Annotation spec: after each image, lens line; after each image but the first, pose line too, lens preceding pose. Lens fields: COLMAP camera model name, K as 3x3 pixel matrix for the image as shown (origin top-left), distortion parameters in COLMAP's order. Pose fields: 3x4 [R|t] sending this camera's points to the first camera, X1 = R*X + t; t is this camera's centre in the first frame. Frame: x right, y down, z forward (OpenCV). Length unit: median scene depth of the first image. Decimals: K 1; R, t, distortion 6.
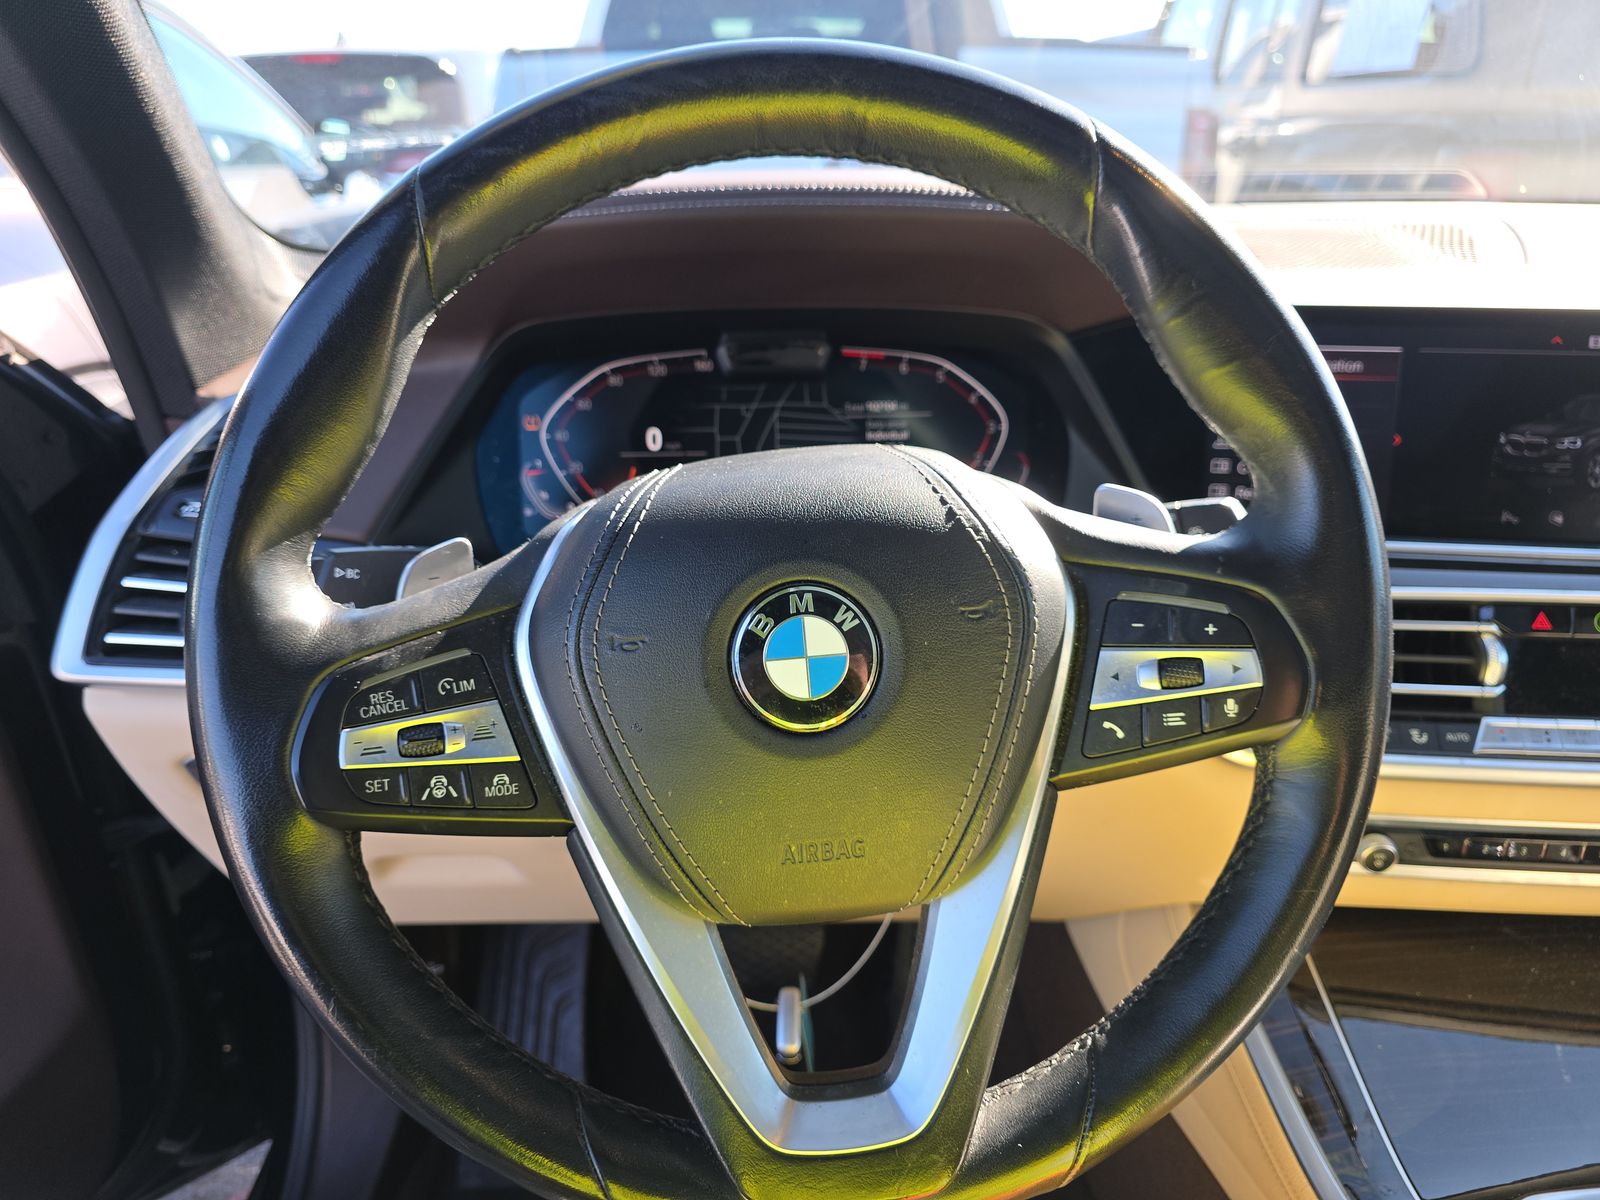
lens RADIAL K [[1058.1, 0, 799.2], [0, 1058.1, 597.2], [0, 0, 1]] dist [0.012583, -0.003268]
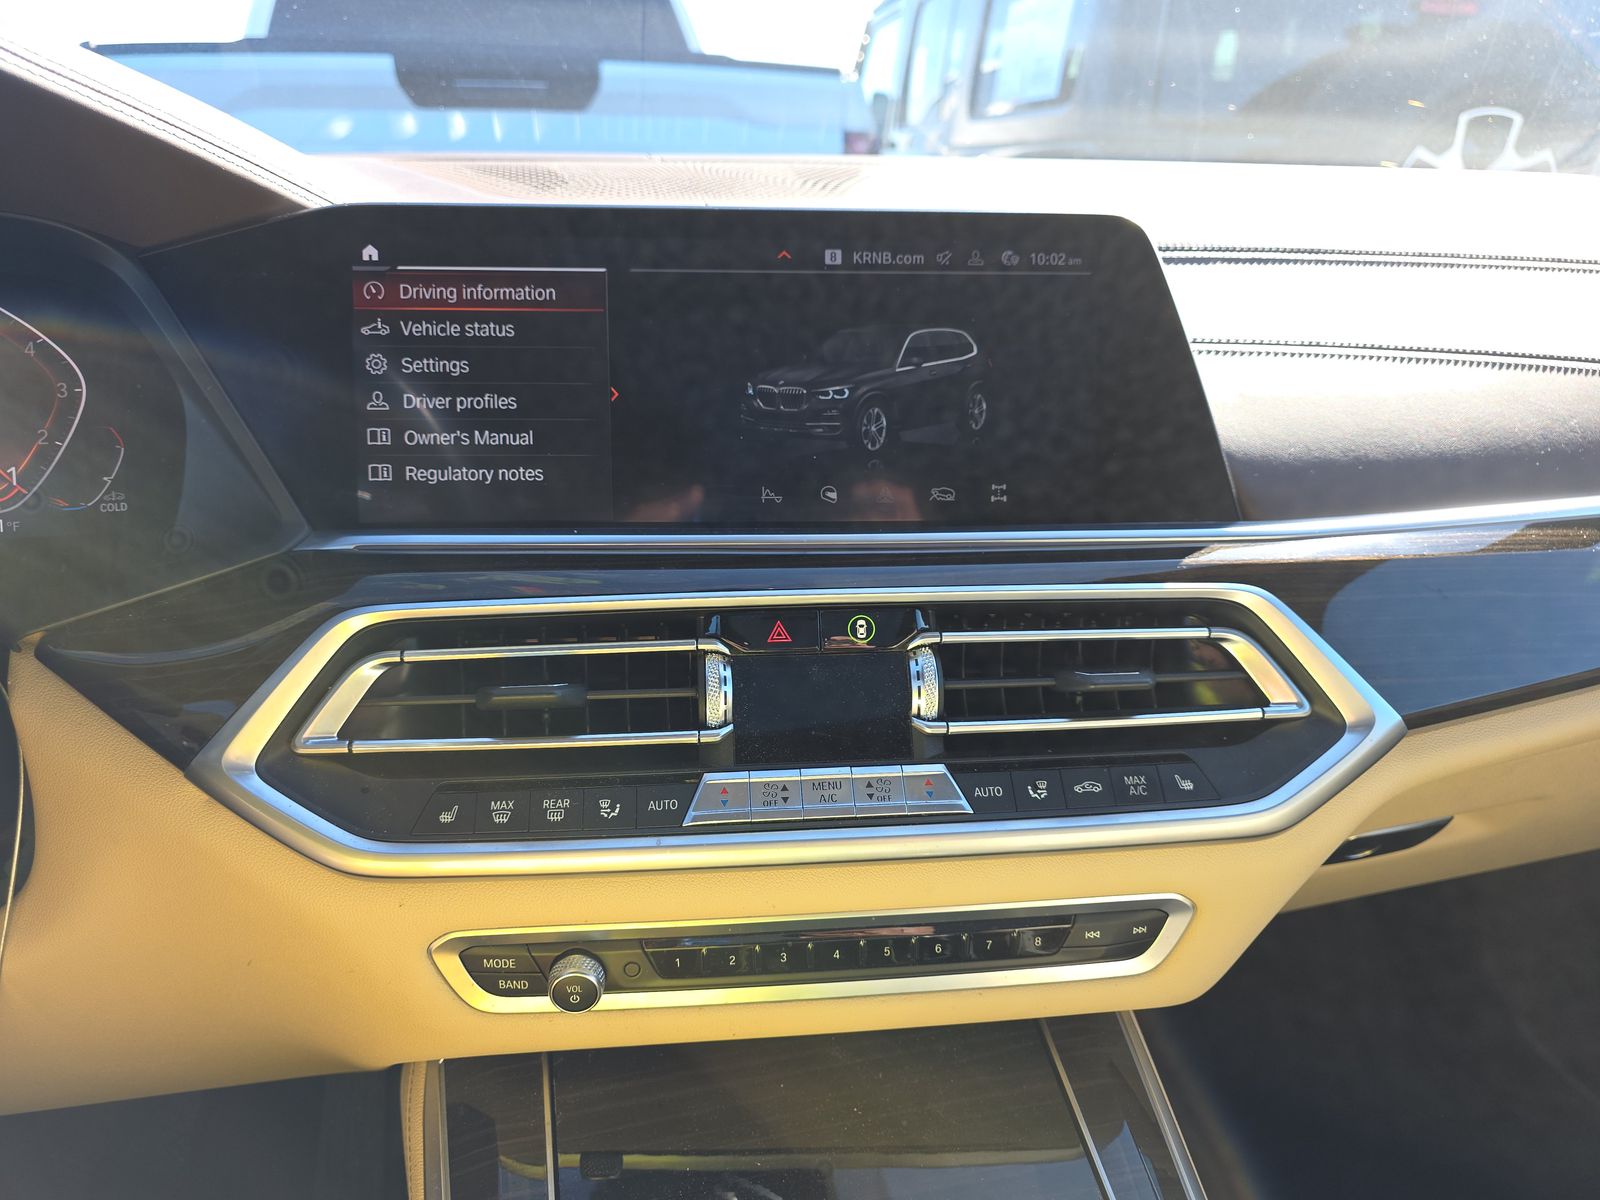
lens RADIAL K [[1058.1, 0, 806.0], [0, 1058.1, 594.4], [0, 0, 1]] dist [0.012583, -0.003268]
pose [[0.983515, -0.046808, 0.174664, 0.563843], [0.055541, 0.997421, -0.045450, 0.028944], [-0.172087, 0.054402, 0.983578, 0.276694]]
